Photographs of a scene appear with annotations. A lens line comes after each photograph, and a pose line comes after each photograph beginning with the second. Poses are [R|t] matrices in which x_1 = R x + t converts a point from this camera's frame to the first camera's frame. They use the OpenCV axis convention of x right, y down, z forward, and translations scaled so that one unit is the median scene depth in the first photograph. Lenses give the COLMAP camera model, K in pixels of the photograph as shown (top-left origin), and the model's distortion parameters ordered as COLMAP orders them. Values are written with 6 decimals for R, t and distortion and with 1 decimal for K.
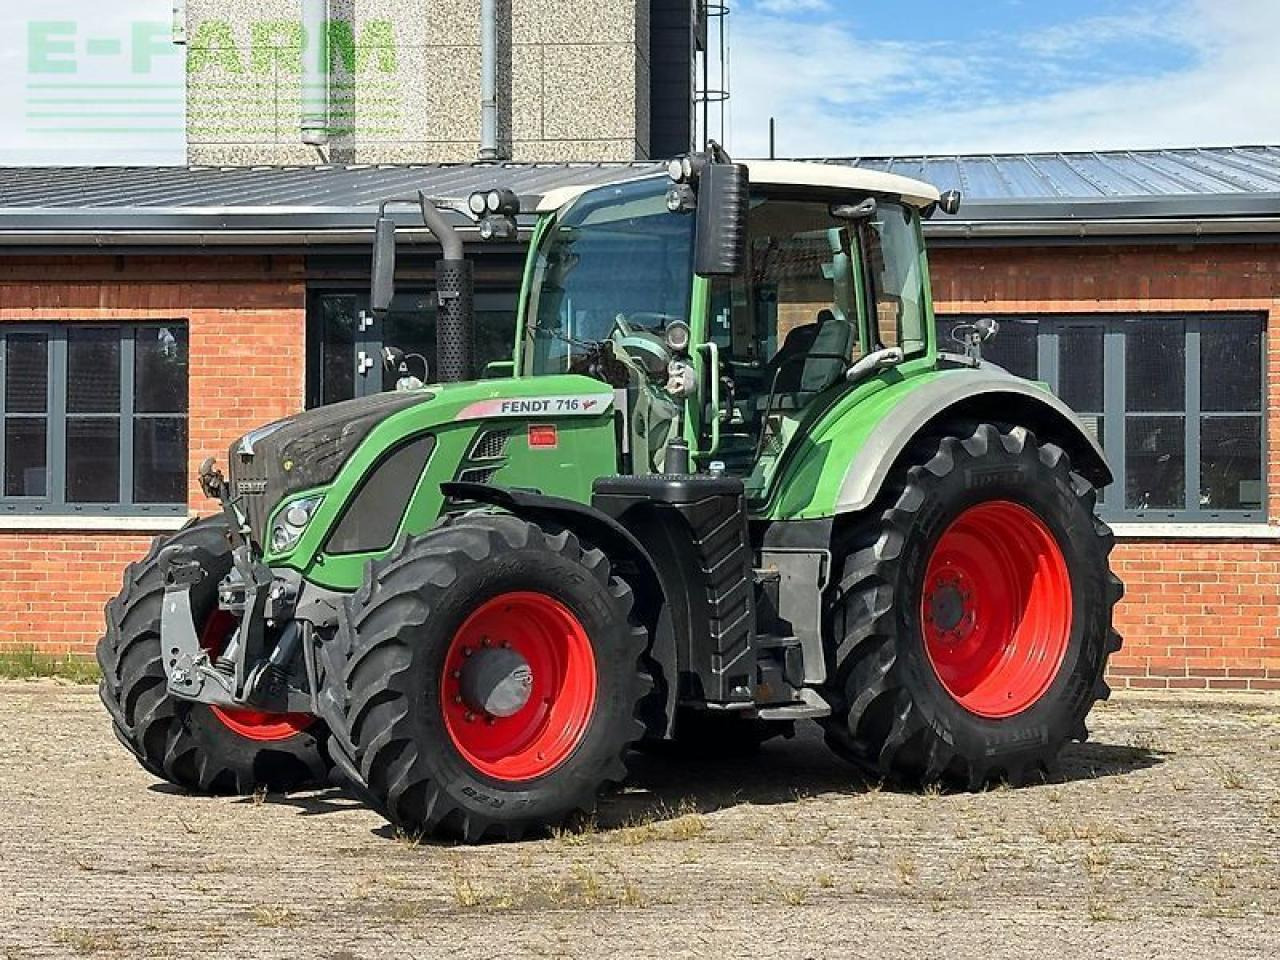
lens RADIAL K [[2484.7, 0, 639.5], [0, 2484.7, 478.7], [0, 0, 1]] dist [0.154702, 0.000000]
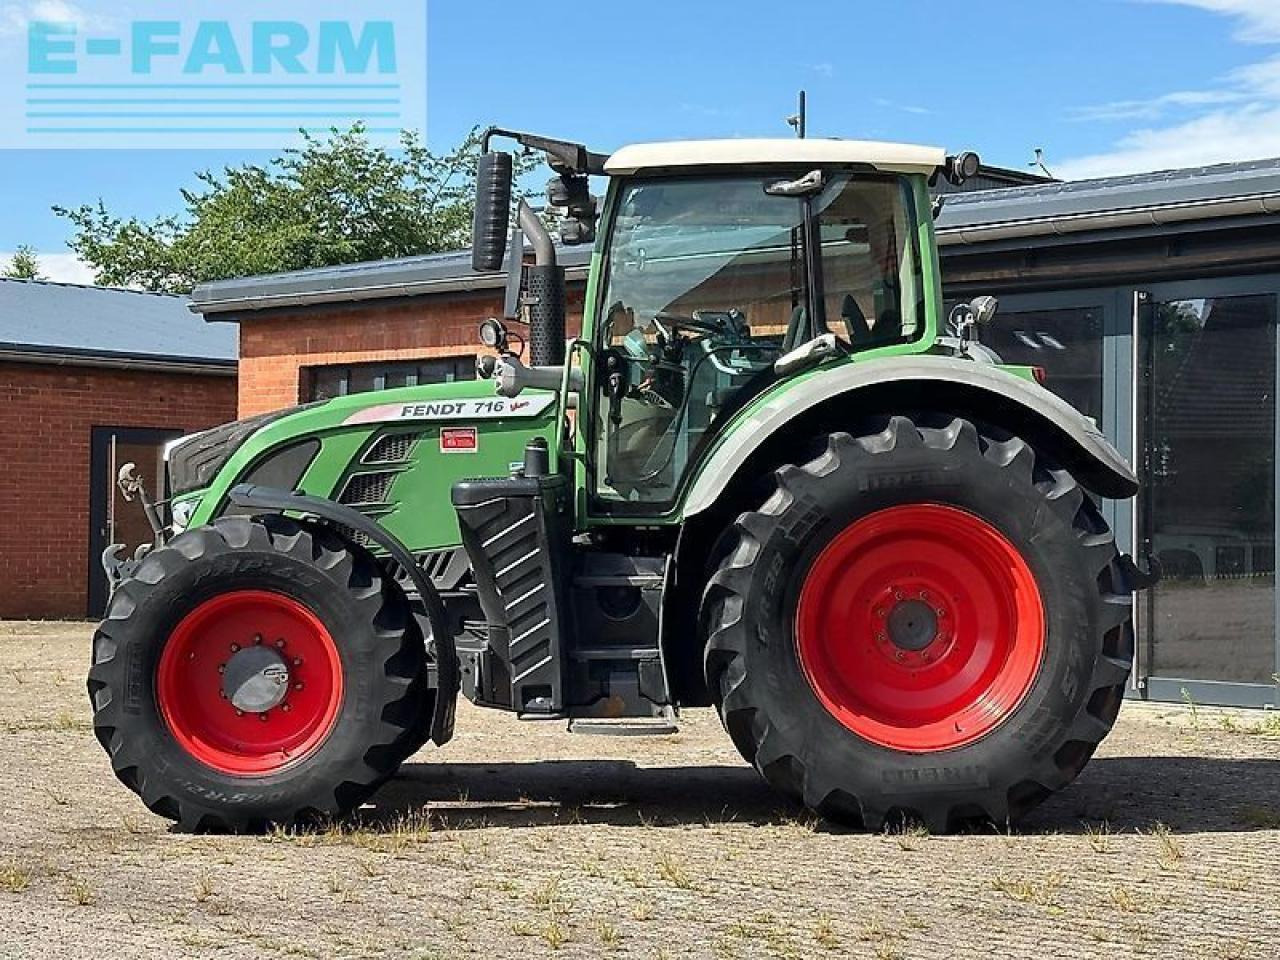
lens RADIAL K [[2484.7, 0, 646.0], [0, 2484.7, 469.8], [0, 0, 1]] dist [0.154702, 0.000000]
pose [[0.774925, -0.010787, -0.631961, 0.649332], [0.001748, 0.999887, -0.014924, 0.010155], [0.632051, 0.010460, 0.774856, 0.273157]]
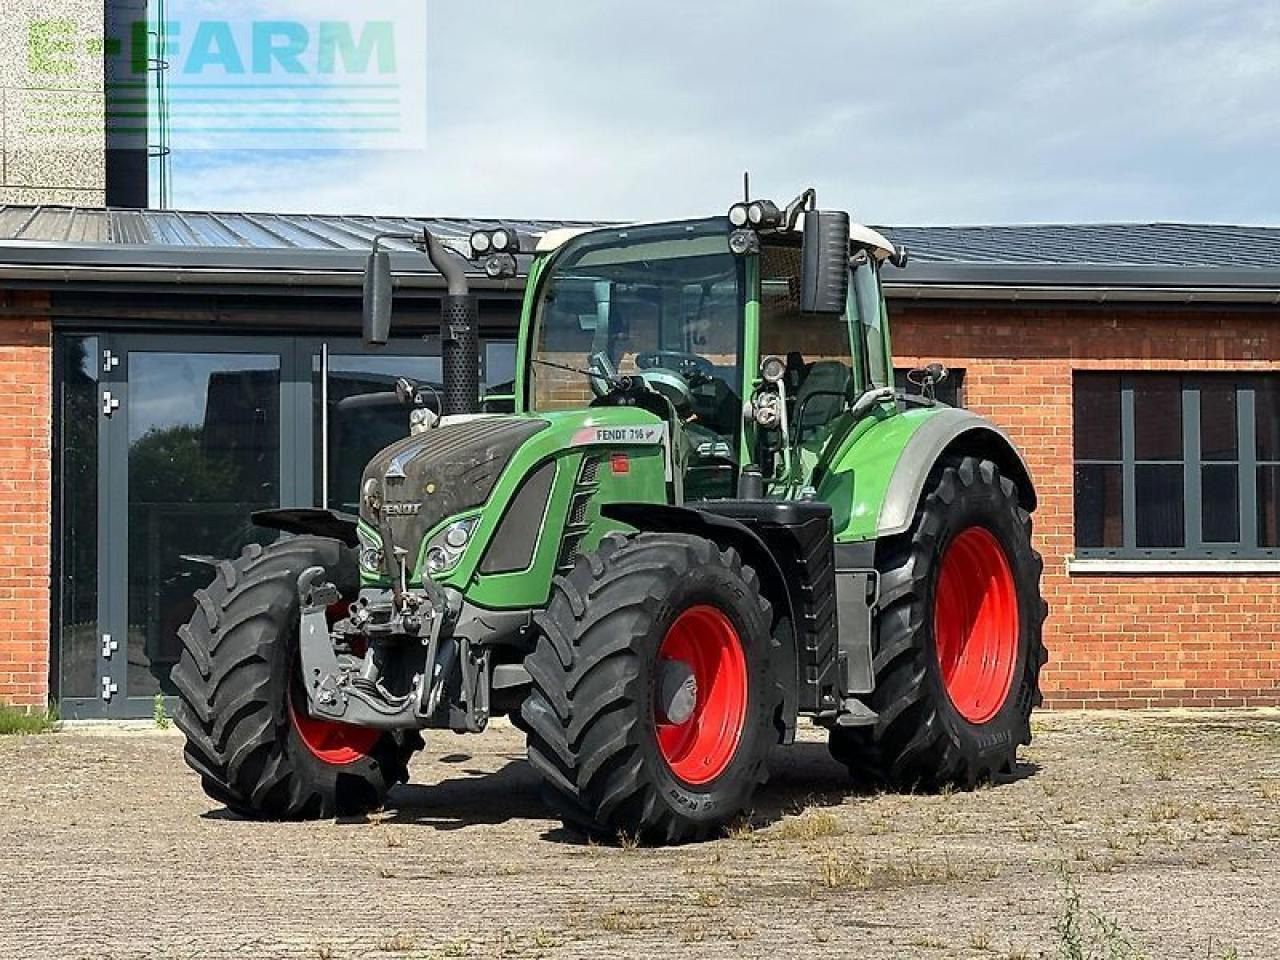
lens RADIAL K [[2484.7, 0, 644.0], [0, 2484.7, 487.8], [0, 0, 1]] dist [0.154702, 0.000000]
pose [[0.944925, 0.003937, 0.327264, -0.372536], [0.004499, 0.999677, -0.025017, 0.019385], [-0.327257, 0.025111, 0.944602, 0.005132]]
